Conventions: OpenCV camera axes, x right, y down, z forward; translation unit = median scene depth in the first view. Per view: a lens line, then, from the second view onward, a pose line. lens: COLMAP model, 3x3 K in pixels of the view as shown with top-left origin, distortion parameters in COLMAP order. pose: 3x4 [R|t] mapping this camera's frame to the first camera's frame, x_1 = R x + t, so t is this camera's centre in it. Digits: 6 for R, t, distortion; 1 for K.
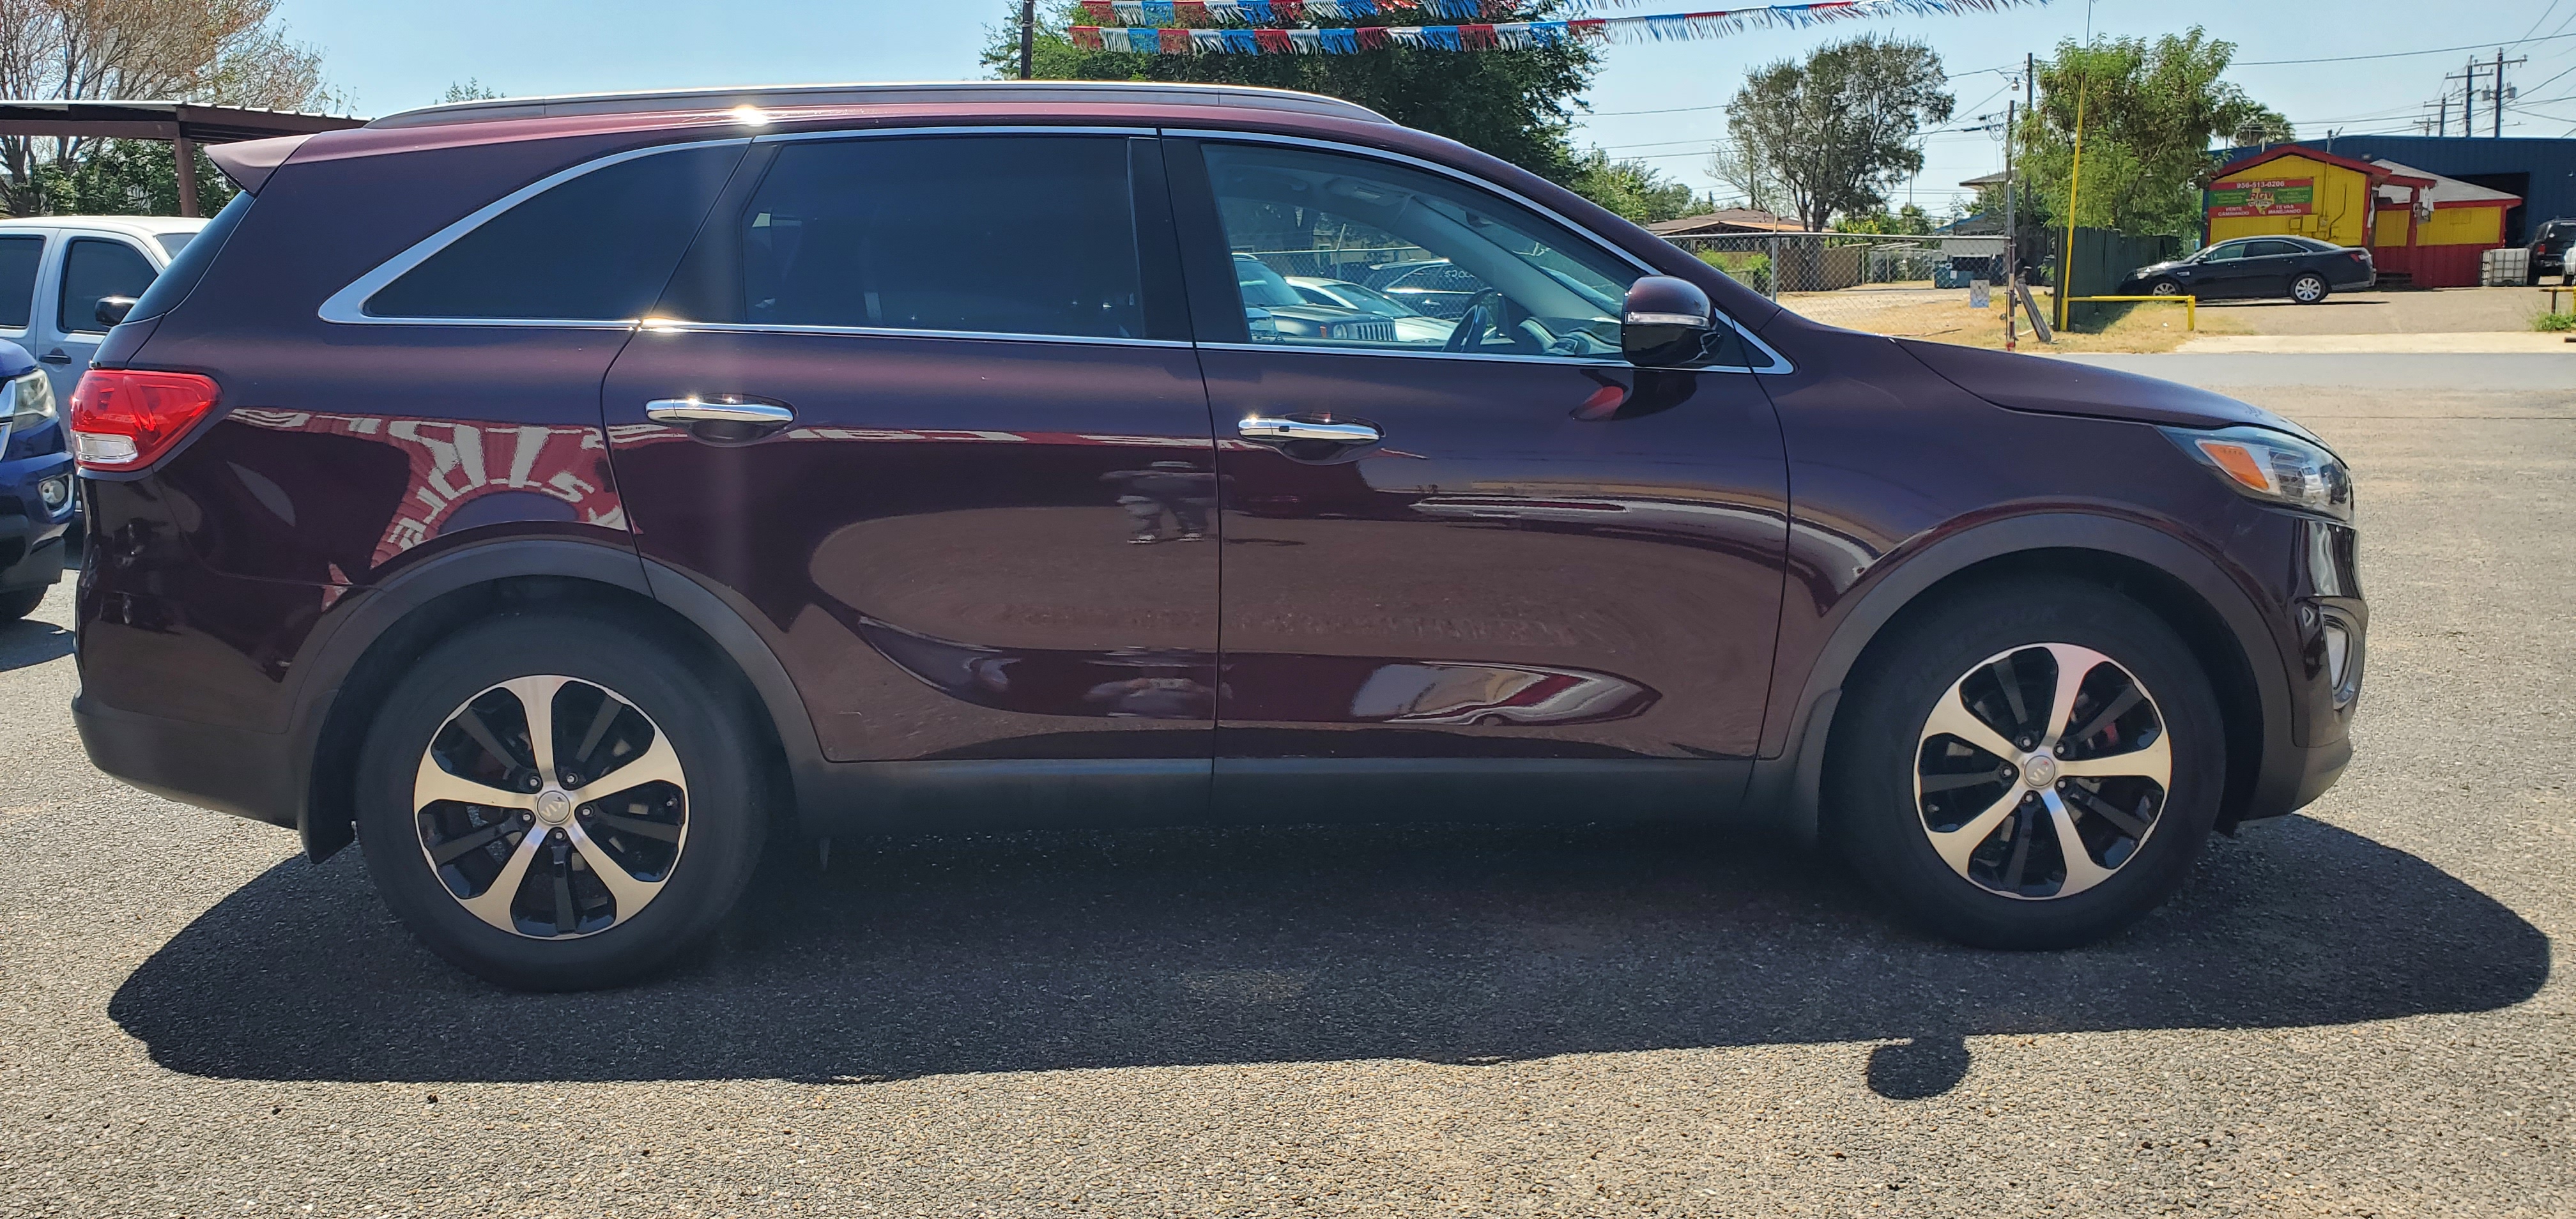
lens RADIAL K [[2212.4, 0, 1288.0], [0, 2212.4, 609.5], [0, 0, 1]] dist [0.041716, -0.007591]
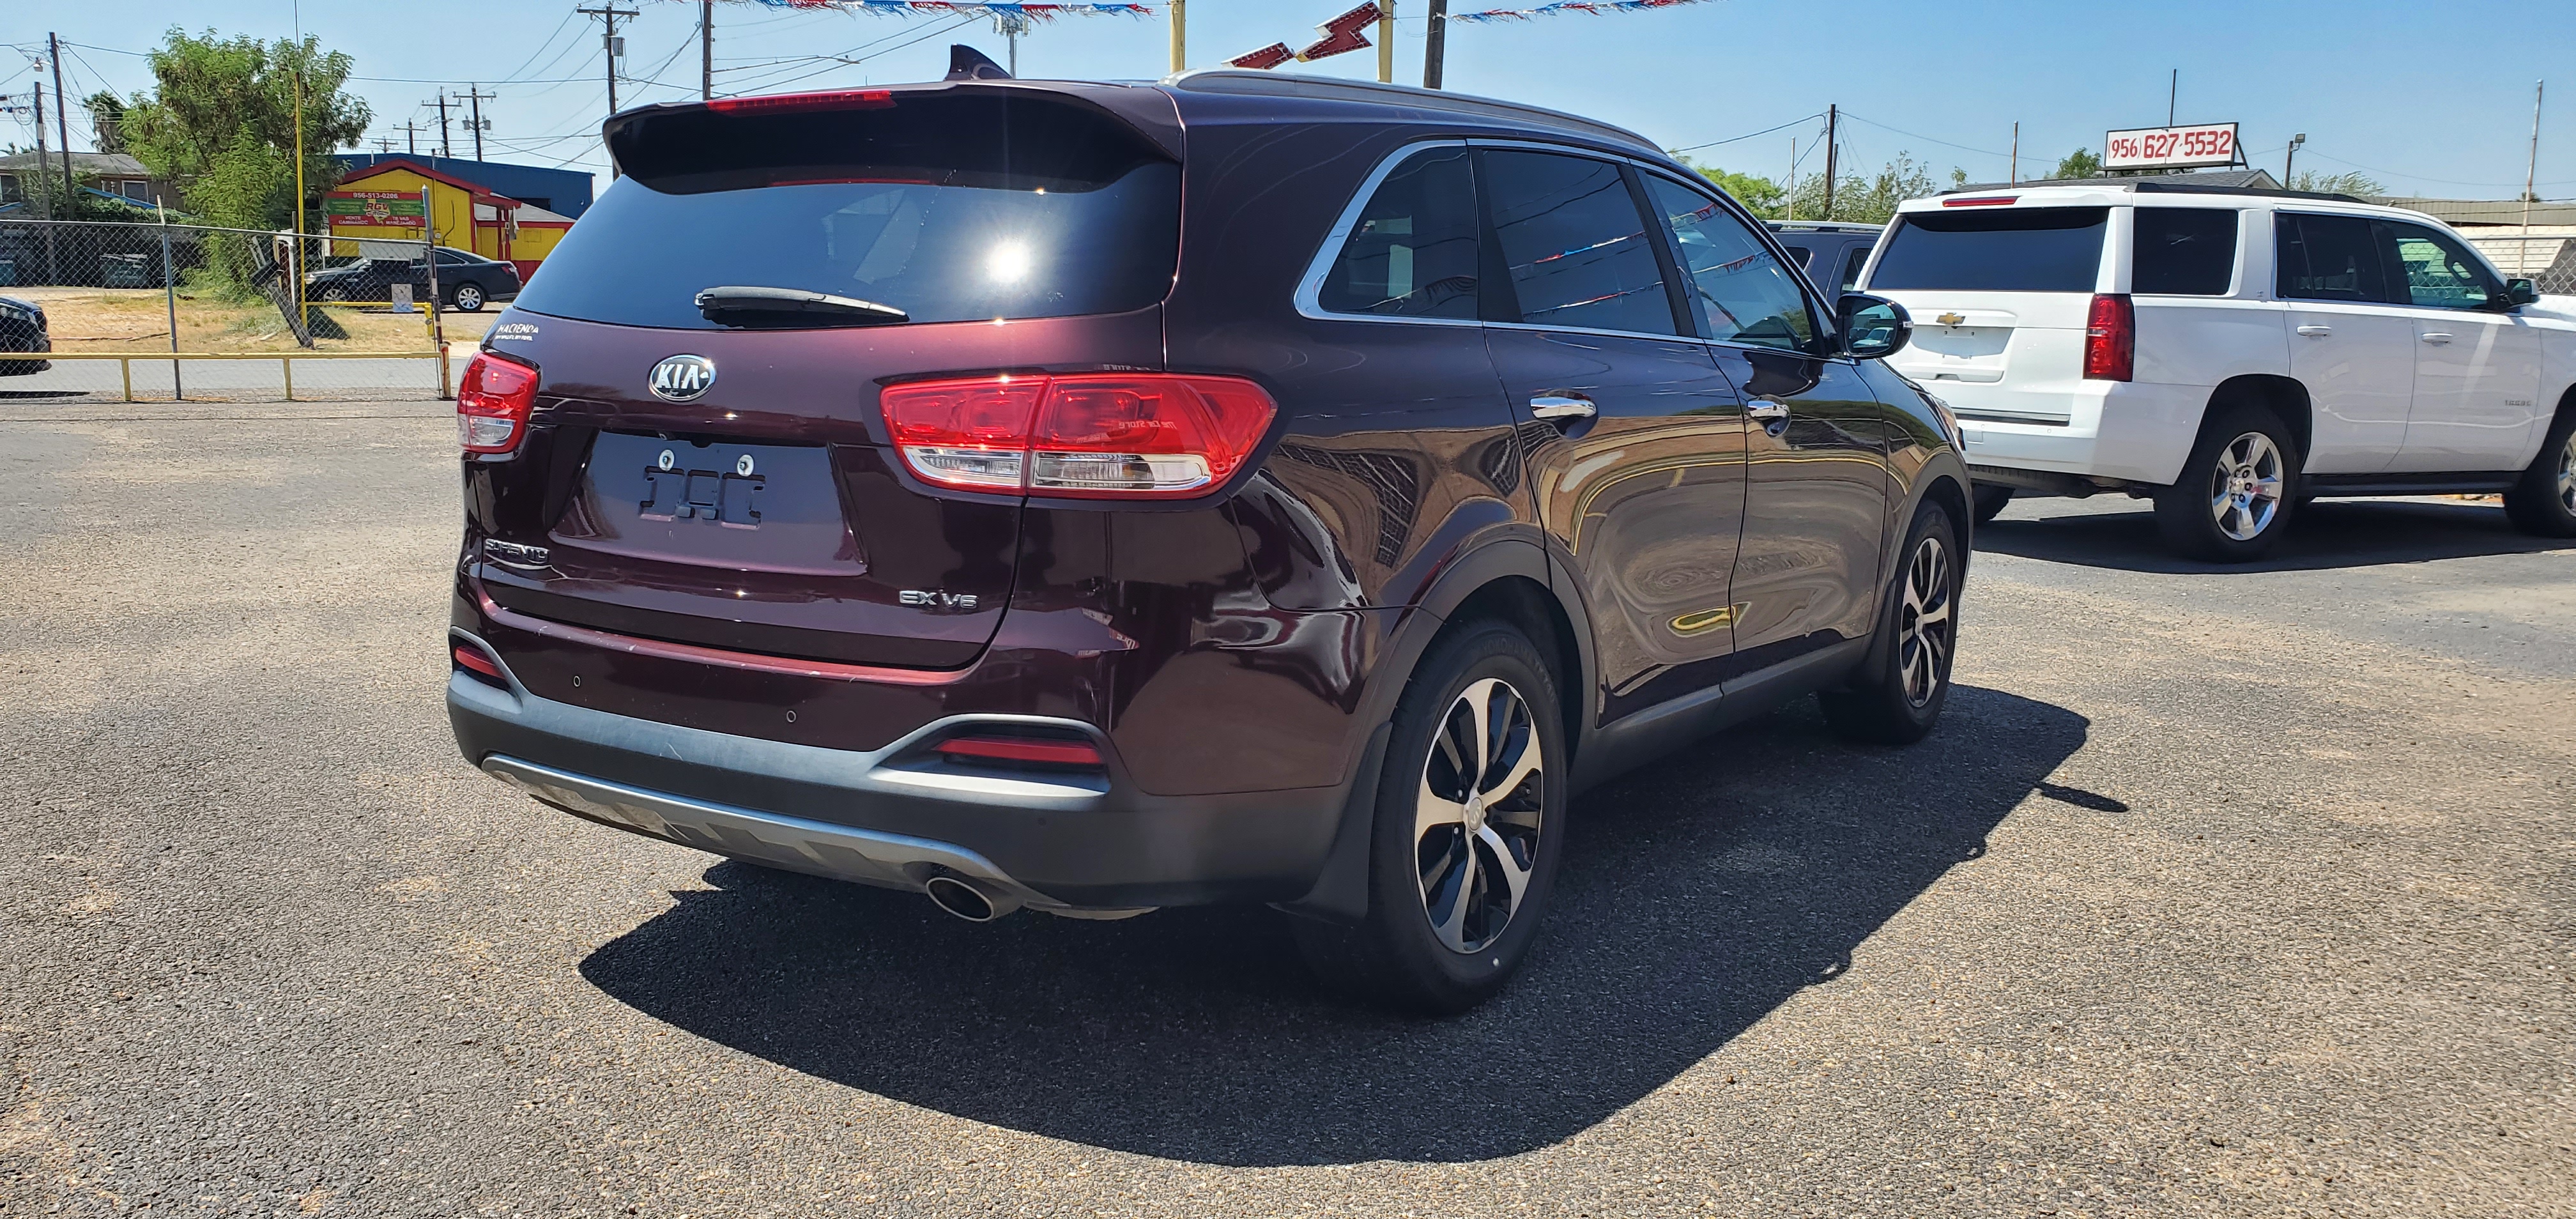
lens RADIAL K [[2213.6, 0, 1250.0], [0, 2213.6, 600.0], [0, 0, 1]] dist [0.053942, 0.017429]
pose [[0.524704, -0.102452, 0.845097, -1.184456], [0.109630, 0.992597, 0.052266, -0.065431], [-0.844196, 0.065224, 0.532052, 0.556820]]
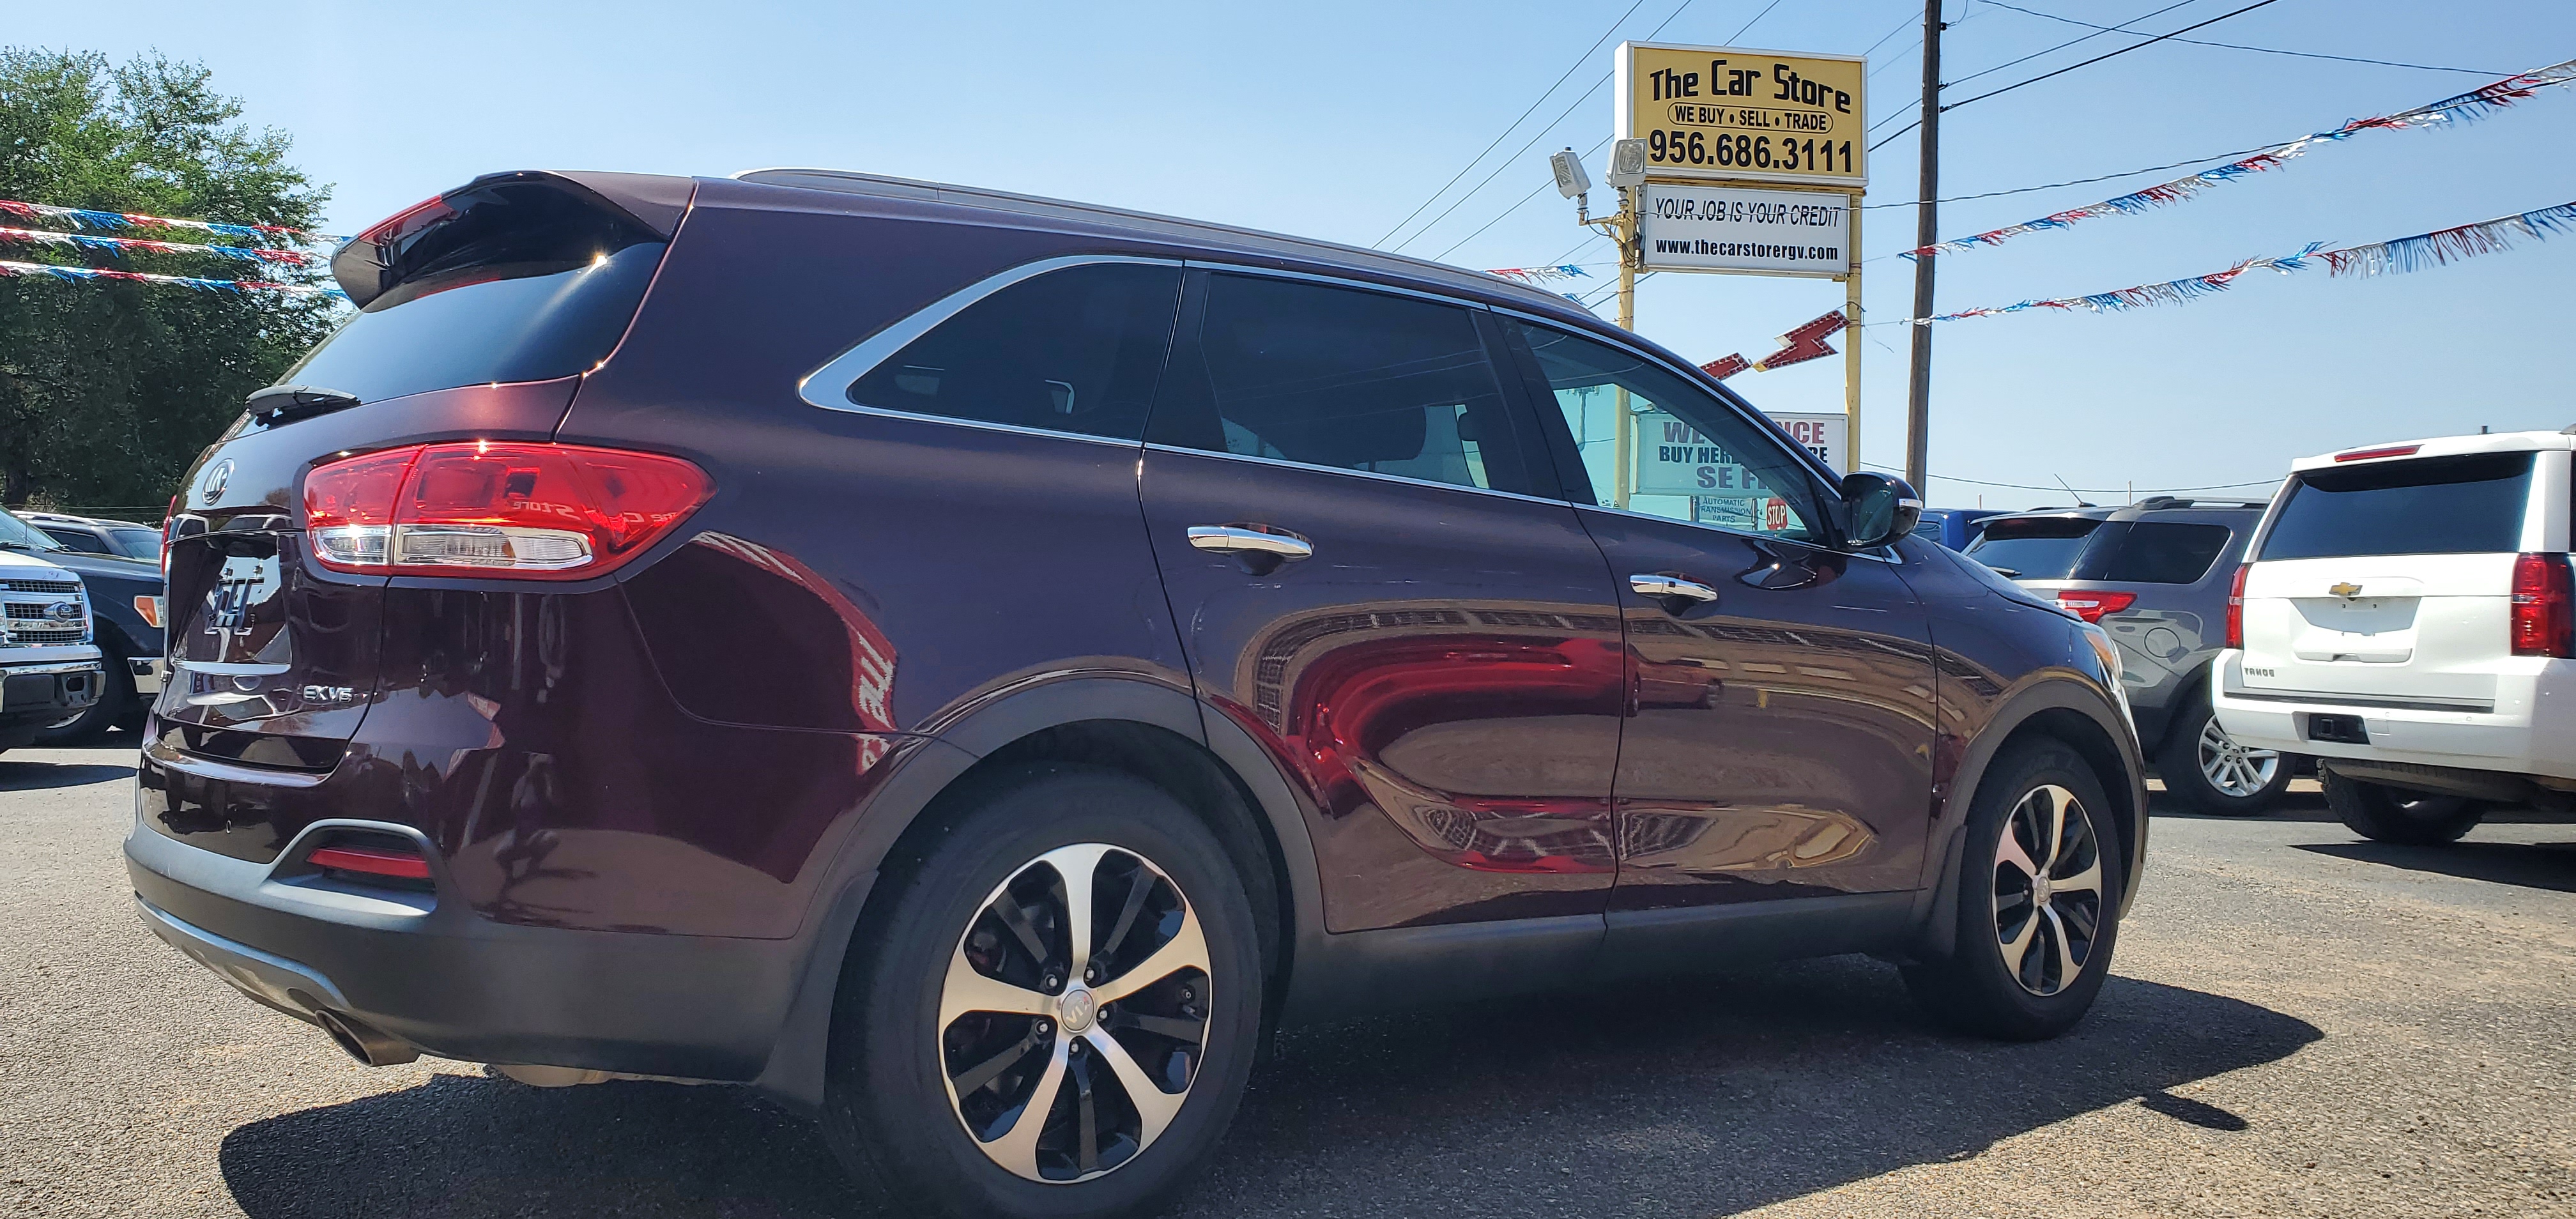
lens RADIAL K [[2177.2, 0, 1286.4], [0, 2177.2, 527.0], [0, 0, 1]] dist [0.029845, 0.009302]
pose [[0.766410, 0.062417, 0.639312, -0.789670], [0.071178, 0.980887, -0.181094, 0.064729], [-0.638396, 0.184297, 0.747319, 0.317859]]
